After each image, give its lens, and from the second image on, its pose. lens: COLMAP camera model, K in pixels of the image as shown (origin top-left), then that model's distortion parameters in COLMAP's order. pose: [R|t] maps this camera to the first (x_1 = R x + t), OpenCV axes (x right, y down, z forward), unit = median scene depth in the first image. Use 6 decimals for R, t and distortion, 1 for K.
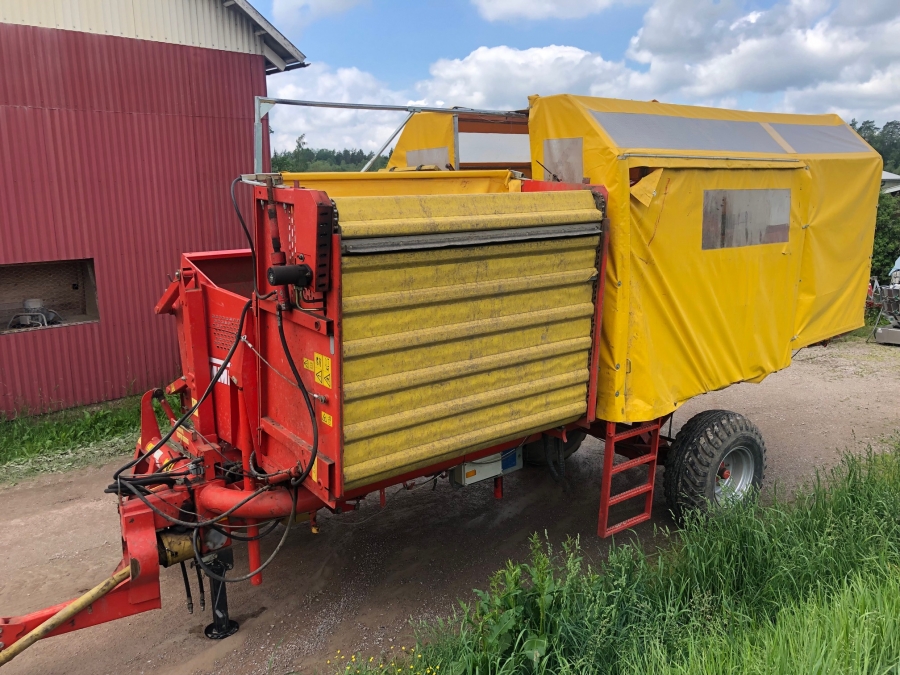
lens RADIAL K [[764.1, 0, 450.0], [0, 764.1, 337.5], [0, 0, 1]] dist [0.189973, -0.190322]
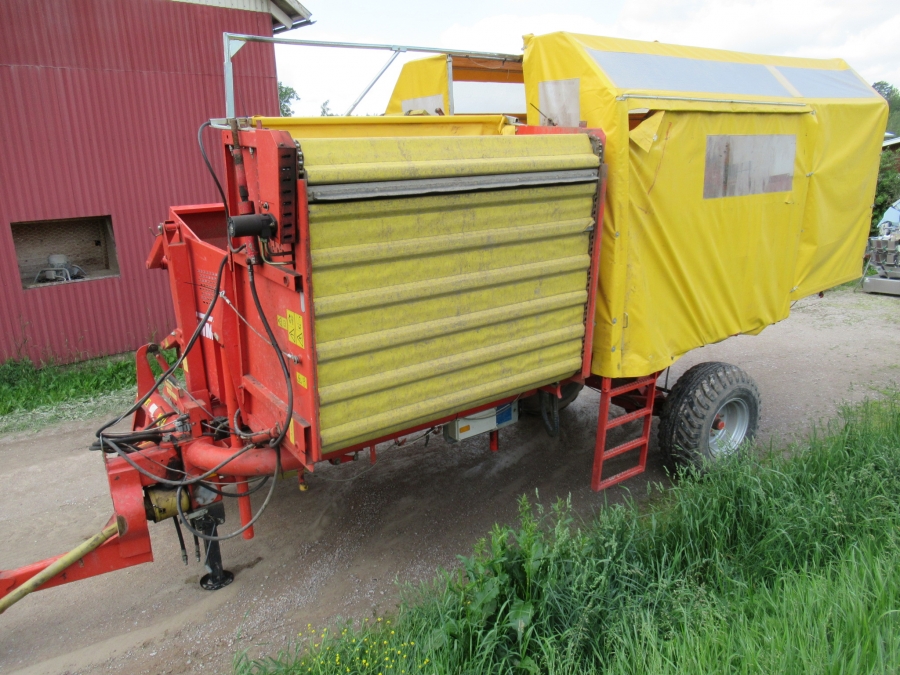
lens RADIAL K [[676.2, 0, 450.0], [0, 676.2, 337.5], [0, 0, 1]] dist [0.057773, 0.000484]
pose [[0.999533, -0.002388, -0.030459, 0.039138], [0.004595, 0.997350, 0.072613, -0.004719], [0.030205, -0.072719, 0.996895, 0.150706]]
